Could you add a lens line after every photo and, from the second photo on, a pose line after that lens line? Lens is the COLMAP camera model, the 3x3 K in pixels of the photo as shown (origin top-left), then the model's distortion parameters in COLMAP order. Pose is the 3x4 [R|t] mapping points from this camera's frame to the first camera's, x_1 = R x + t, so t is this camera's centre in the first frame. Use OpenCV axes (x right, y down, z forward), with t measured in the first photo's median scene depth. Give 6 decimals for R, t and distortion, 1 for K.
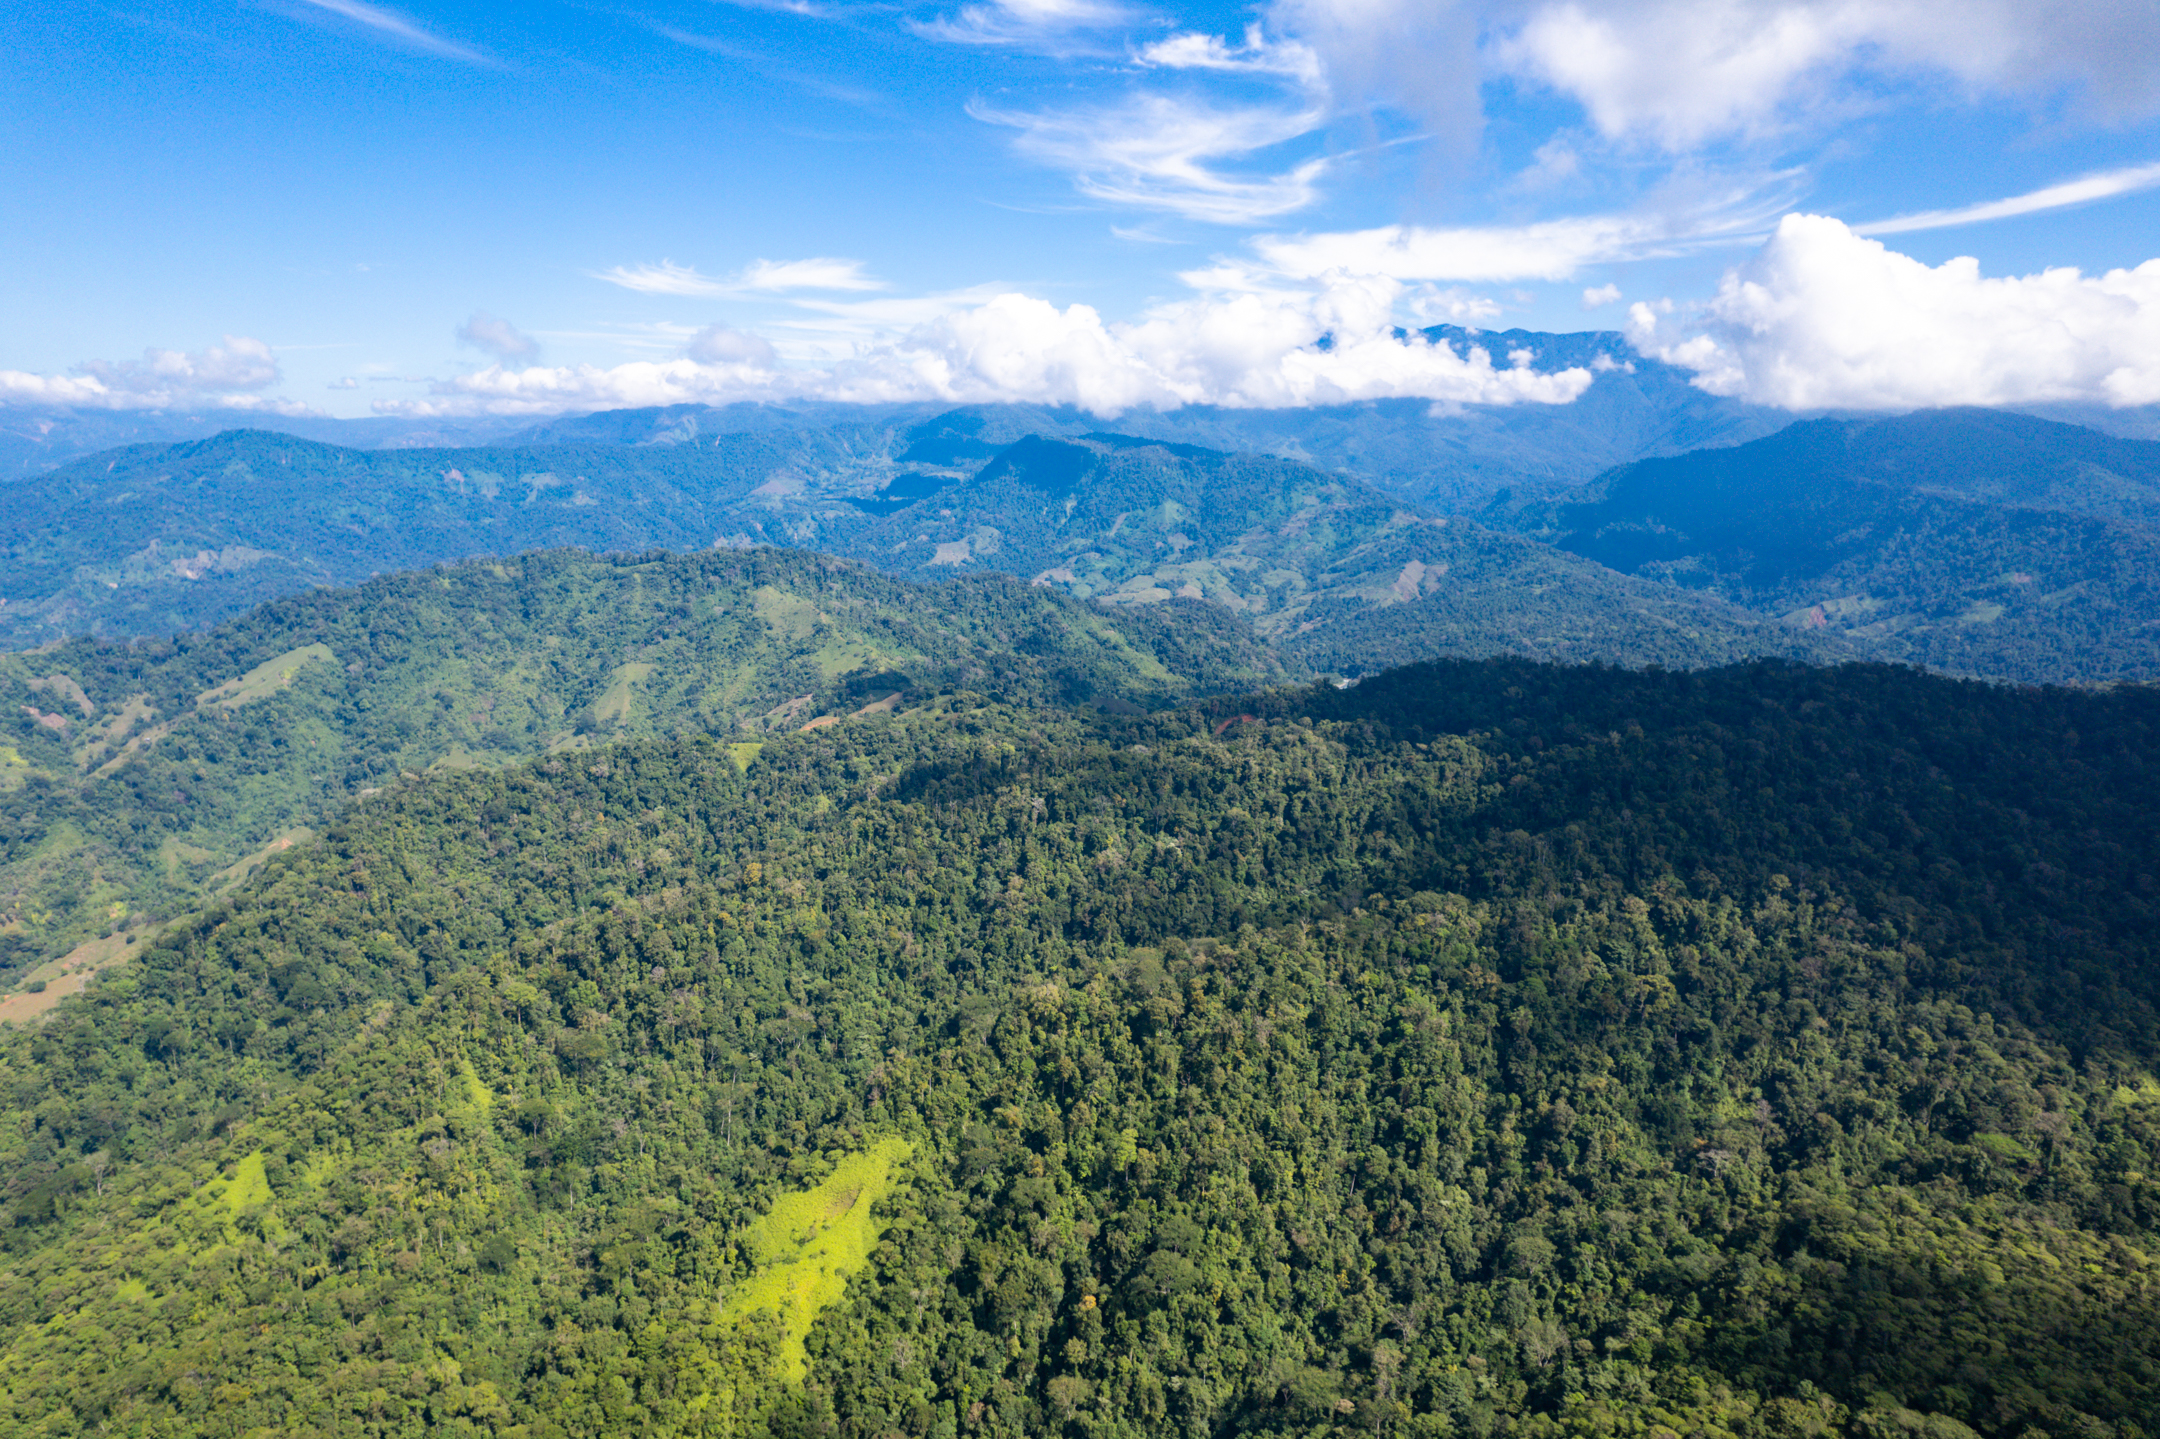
lens RADIAL K [[1377.9, 0, 1075.3], [0, 1377.9, 731.1], [0, 0, 1]] dist [-0.077838, 0.070888]
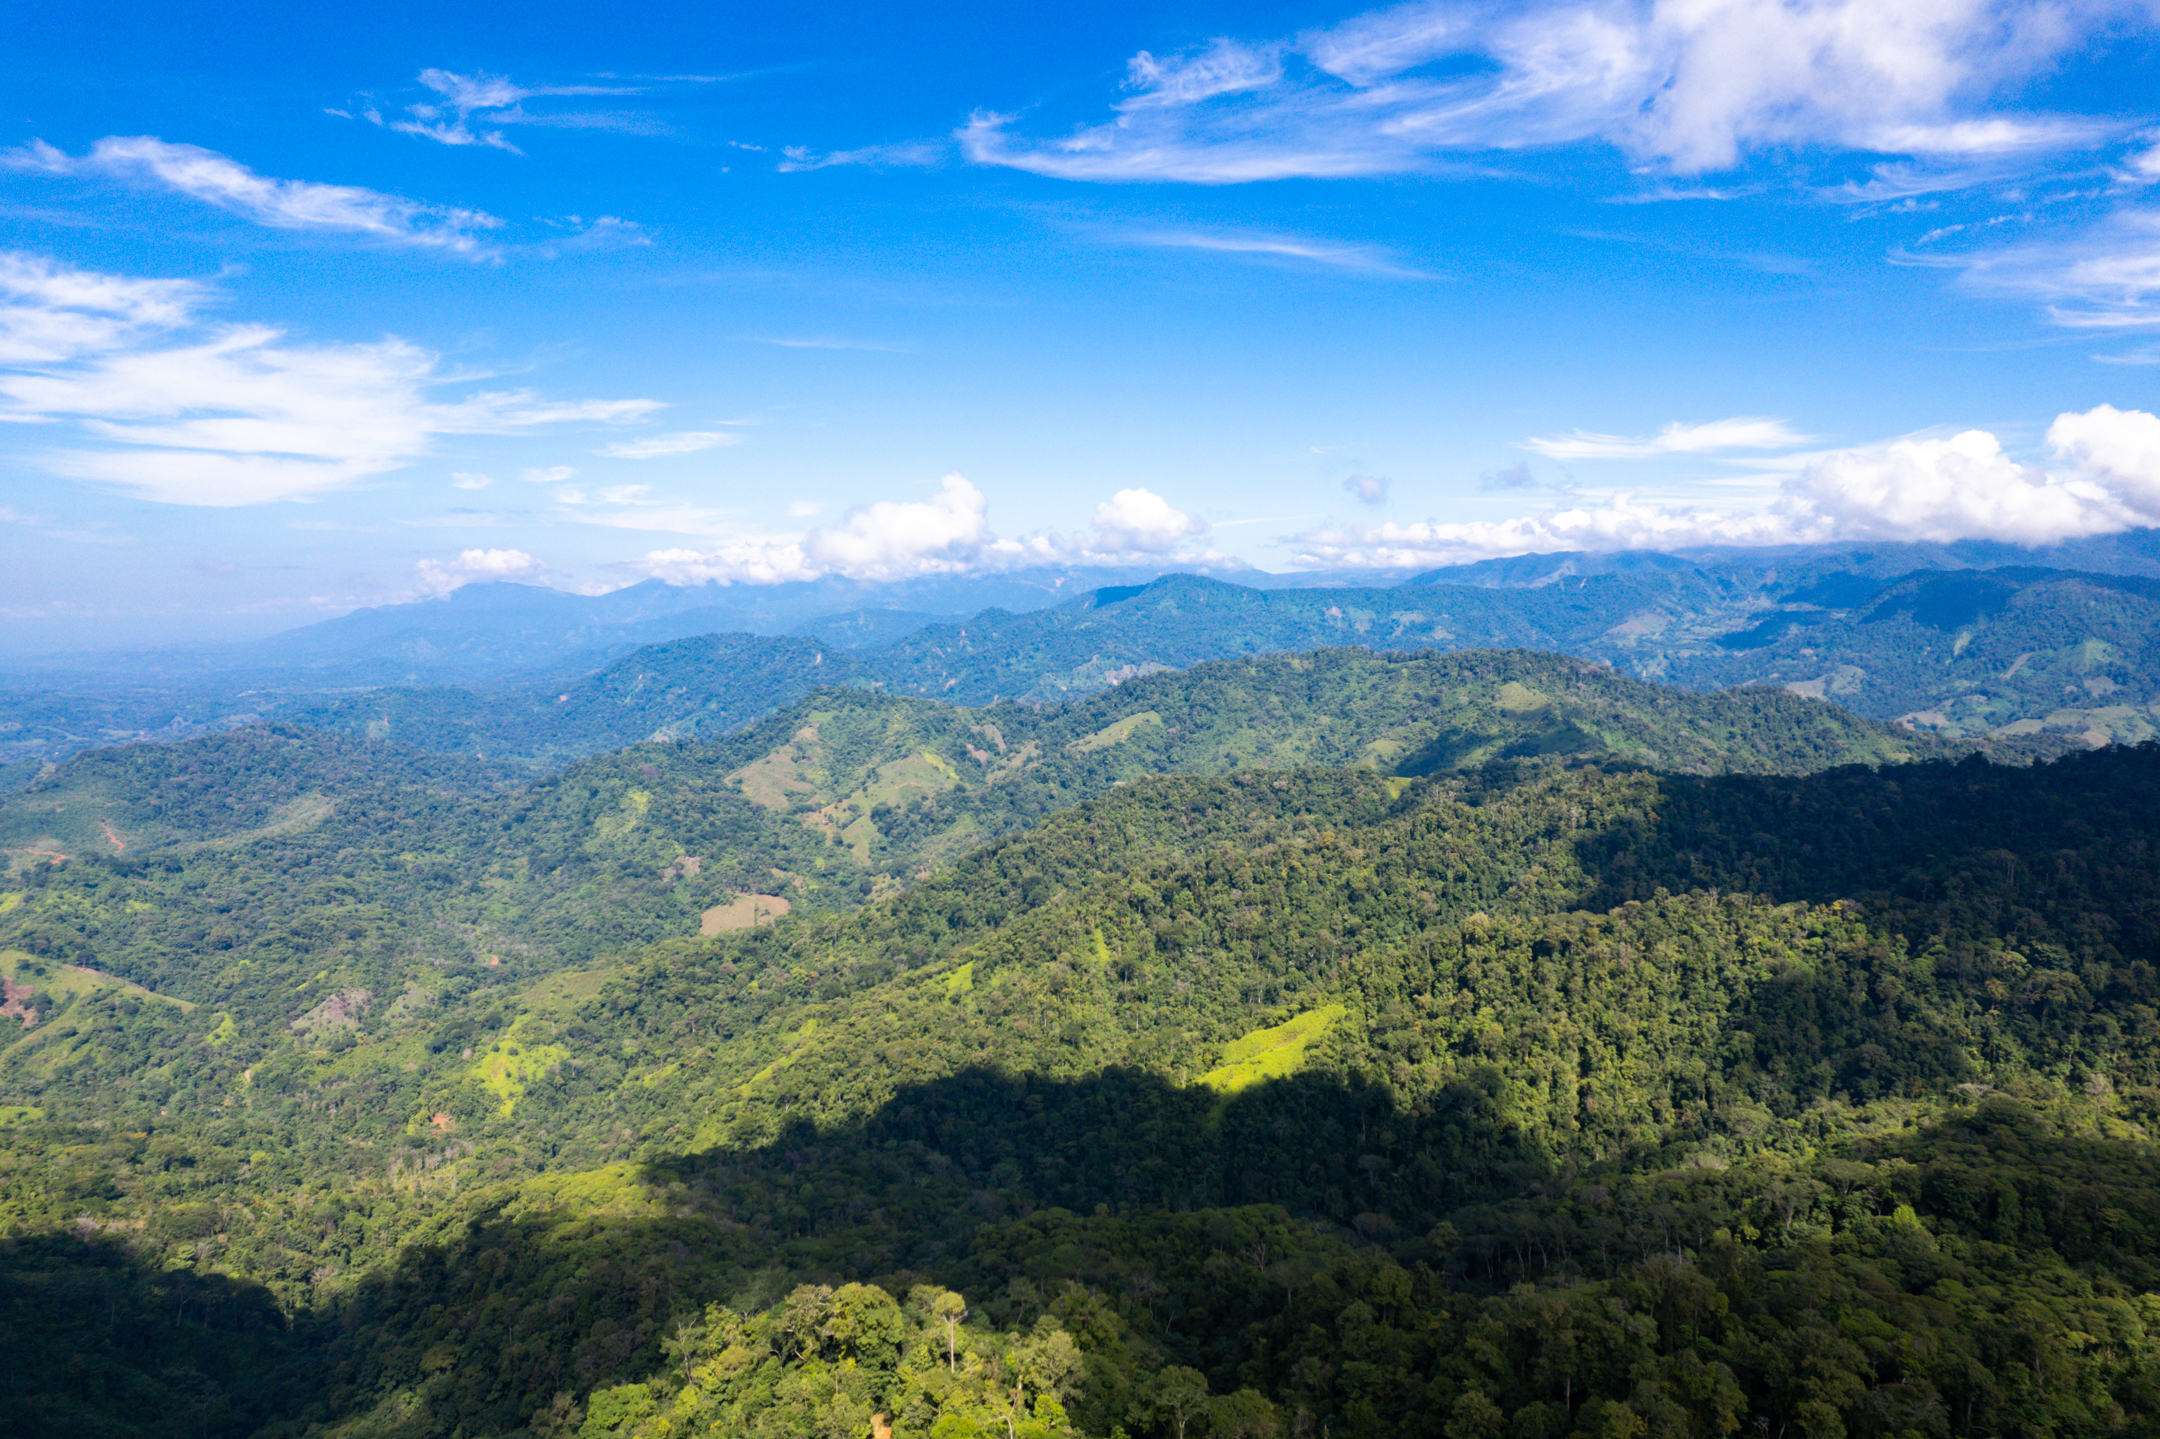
lens RADIAL K [[1374.7, 0, 1075.4], [0, 1374.7, 731.1], [0, 0, 1]] dist [-0.078315, 0.072568]
pose [[0.803919, 0.047288, -0.592856, 0.319587], [-0.113032, 0.990814, -0.074243, 0.121317], [0.583899, 0.126697, 0.801879, -0.172738]]
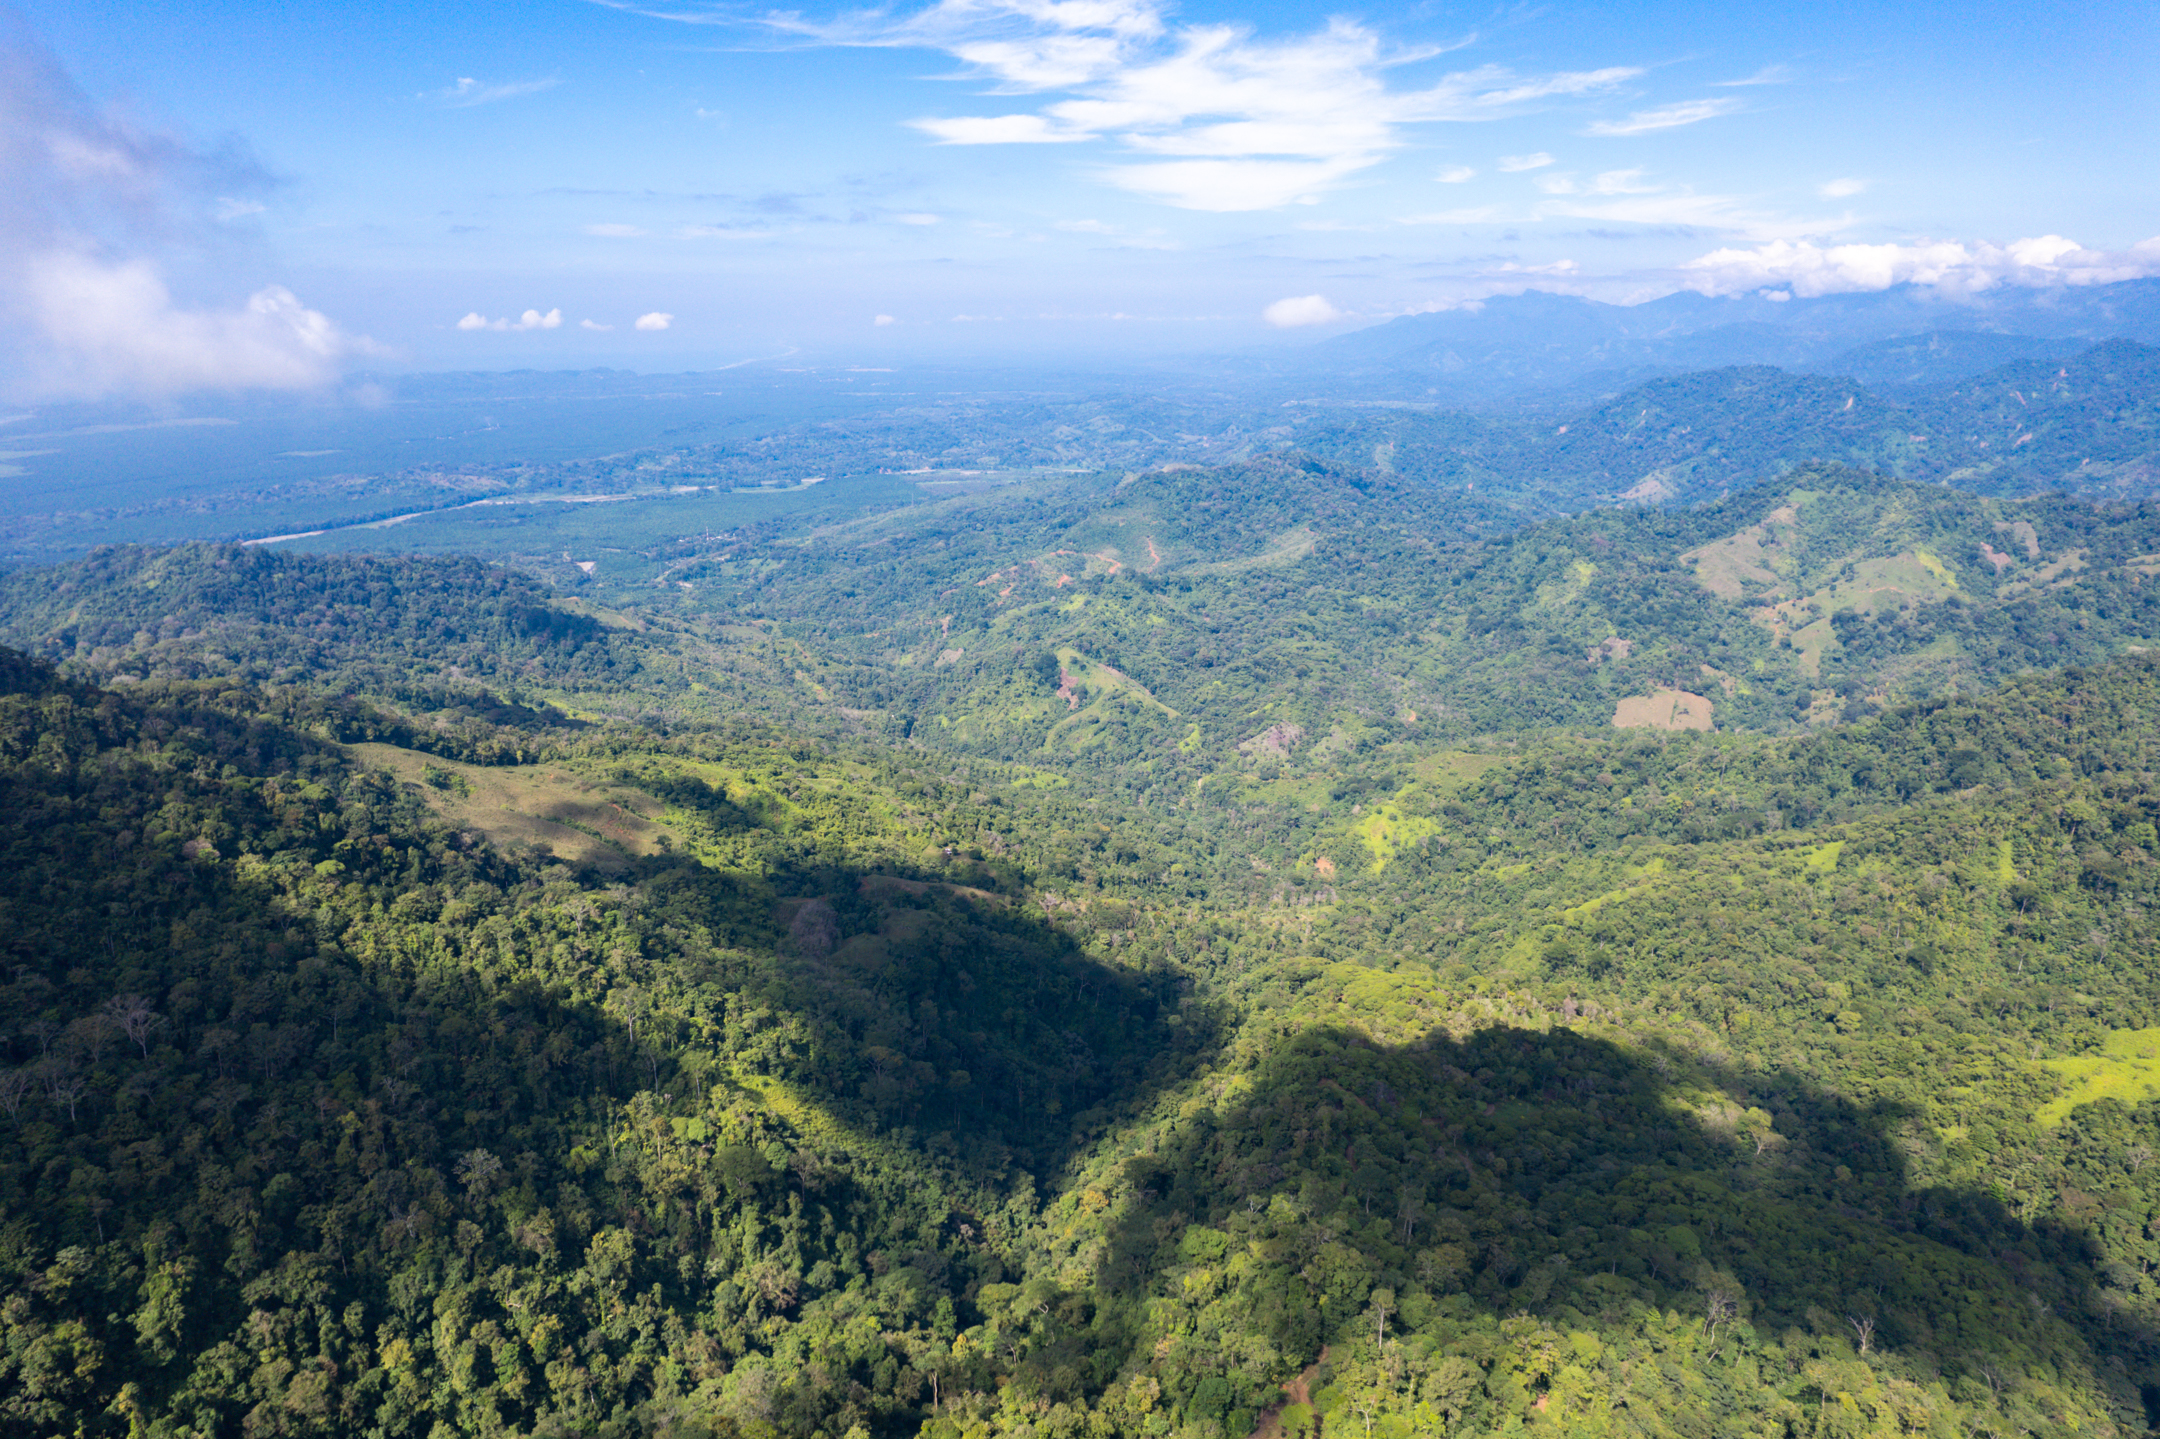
lens RADIAL K [[1377.9, 0, 1075.3], [0, 1377.9, 731.1], [0, 0, 1]] dist [-0.077838, 0.070888]
pose [[0.218661, 0.280999, -0.934466, 0.409117], [-0.189467, 0.951641, 0.241829, 0.007540], [0.957230, 0.124172, 0.261327, -0.128628]]
